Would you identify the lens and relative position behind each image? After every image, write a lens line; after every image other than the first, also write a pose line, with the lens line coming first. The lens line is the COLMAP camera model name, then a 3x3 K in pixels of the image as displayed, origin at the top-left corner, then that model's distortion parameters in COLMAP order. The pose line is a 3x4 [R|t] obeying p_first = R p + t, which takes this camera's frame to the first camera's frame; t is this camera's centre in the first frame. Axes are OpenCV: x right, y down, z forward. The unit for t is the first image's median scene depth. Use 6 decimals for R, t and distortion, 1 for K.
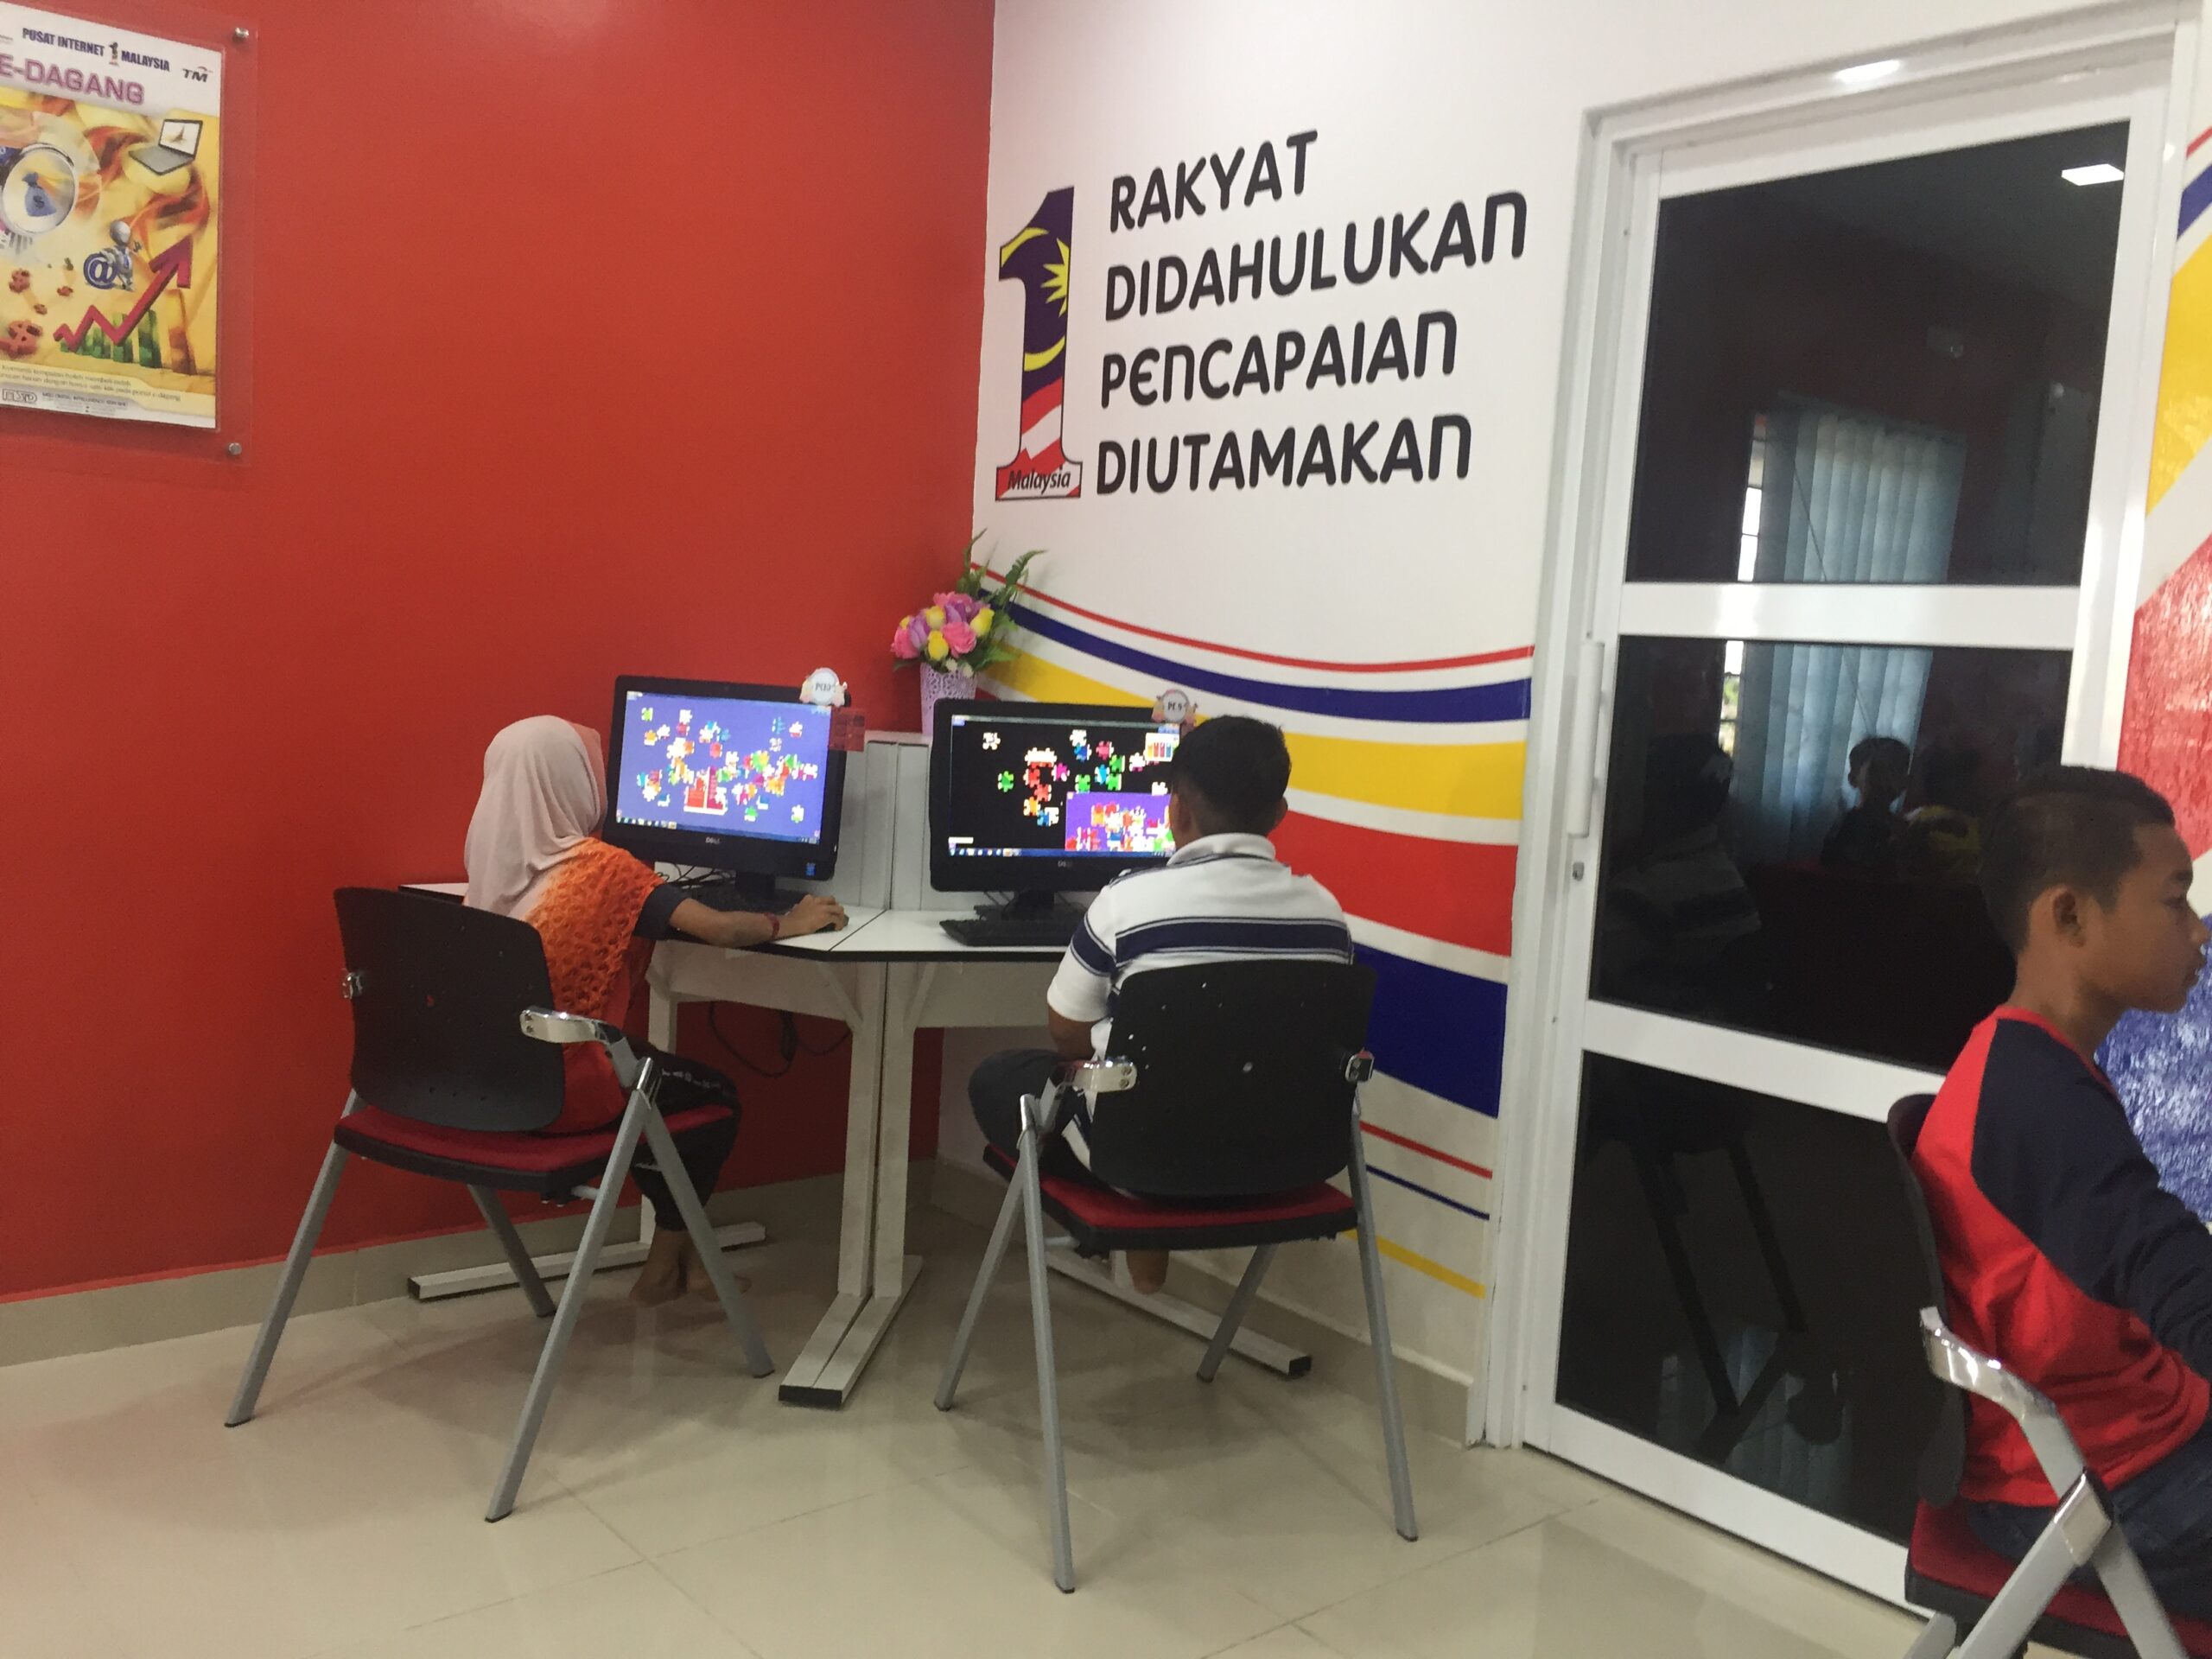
lens RADIAL K [[1865.9, 0, 1114.1], [0, 1865.9, 830.7], [0, 0, 1]] dist [0.072750, -0.096343]
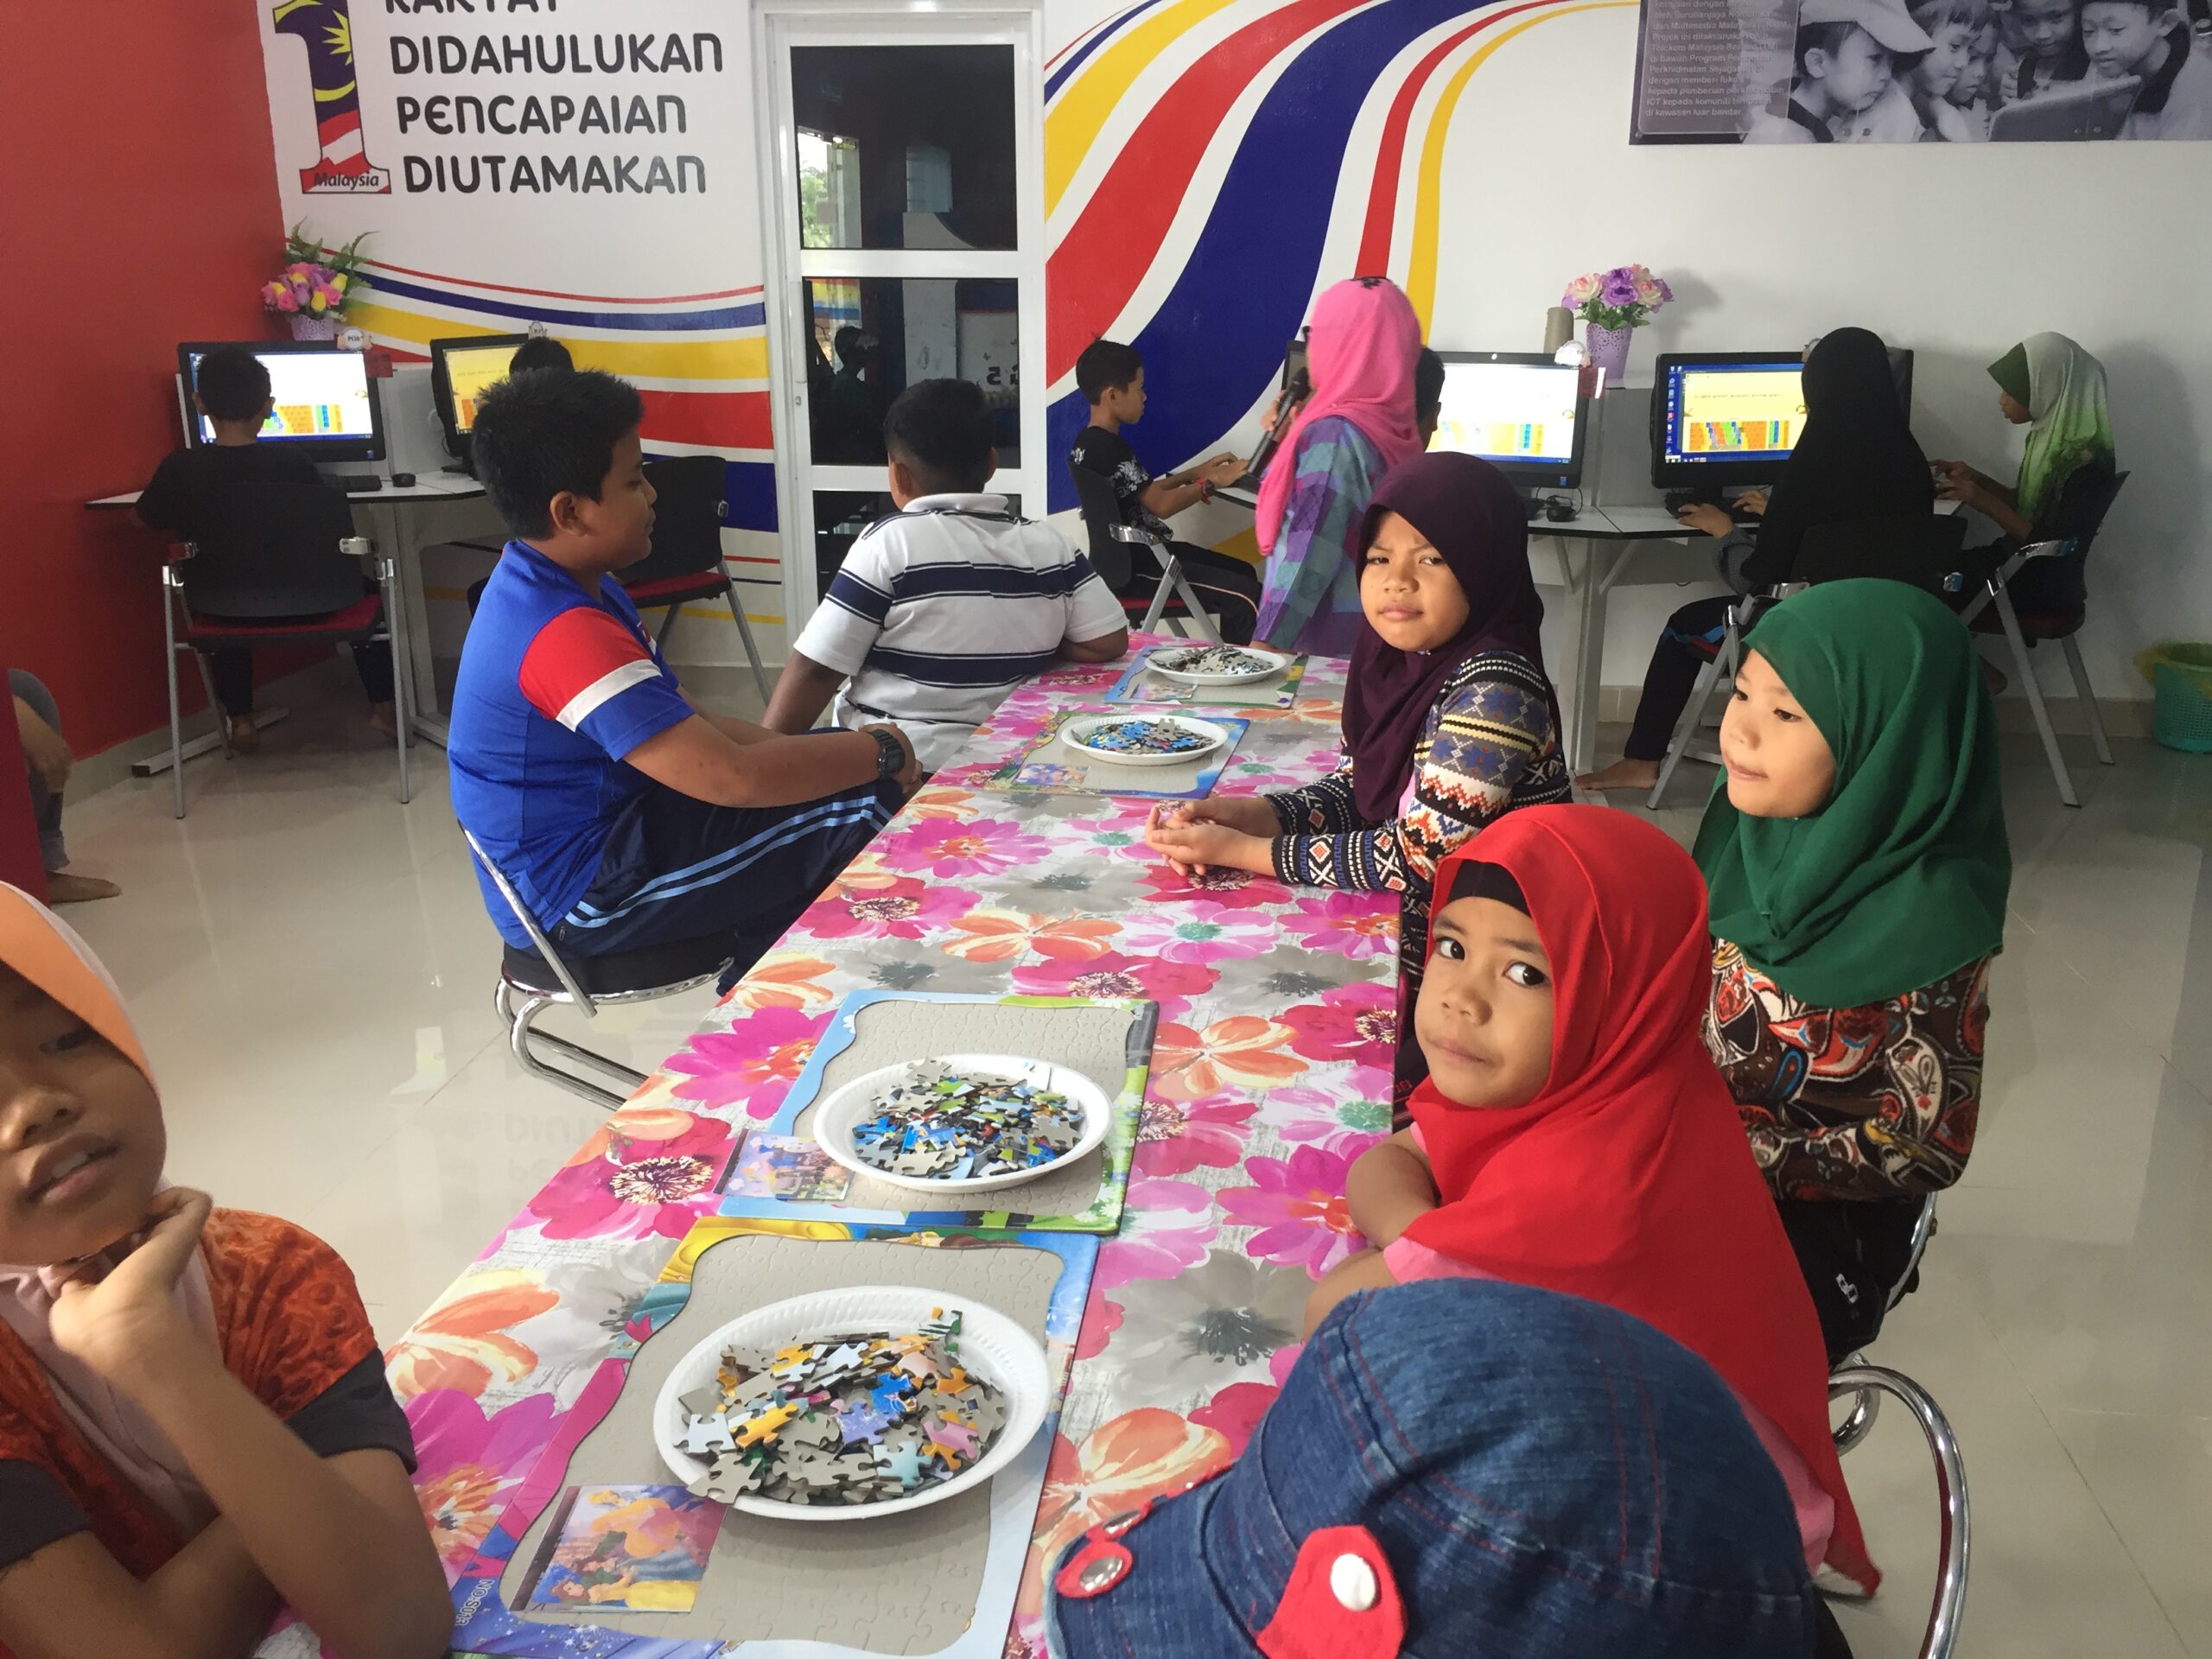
lens RADIAL K [[1865.9, 0, 1114.8], [0, 1865.9, 824.6], [0, 0, 1]] dist [0.072750, -0.096343]
pose [[0.724371, -0.260906, 0.638134, -0.788164], [0.108996, 0.957322, 0.267683, -0.038350], [-0.680740, -0.124348, 0.721894, -0.638644]]
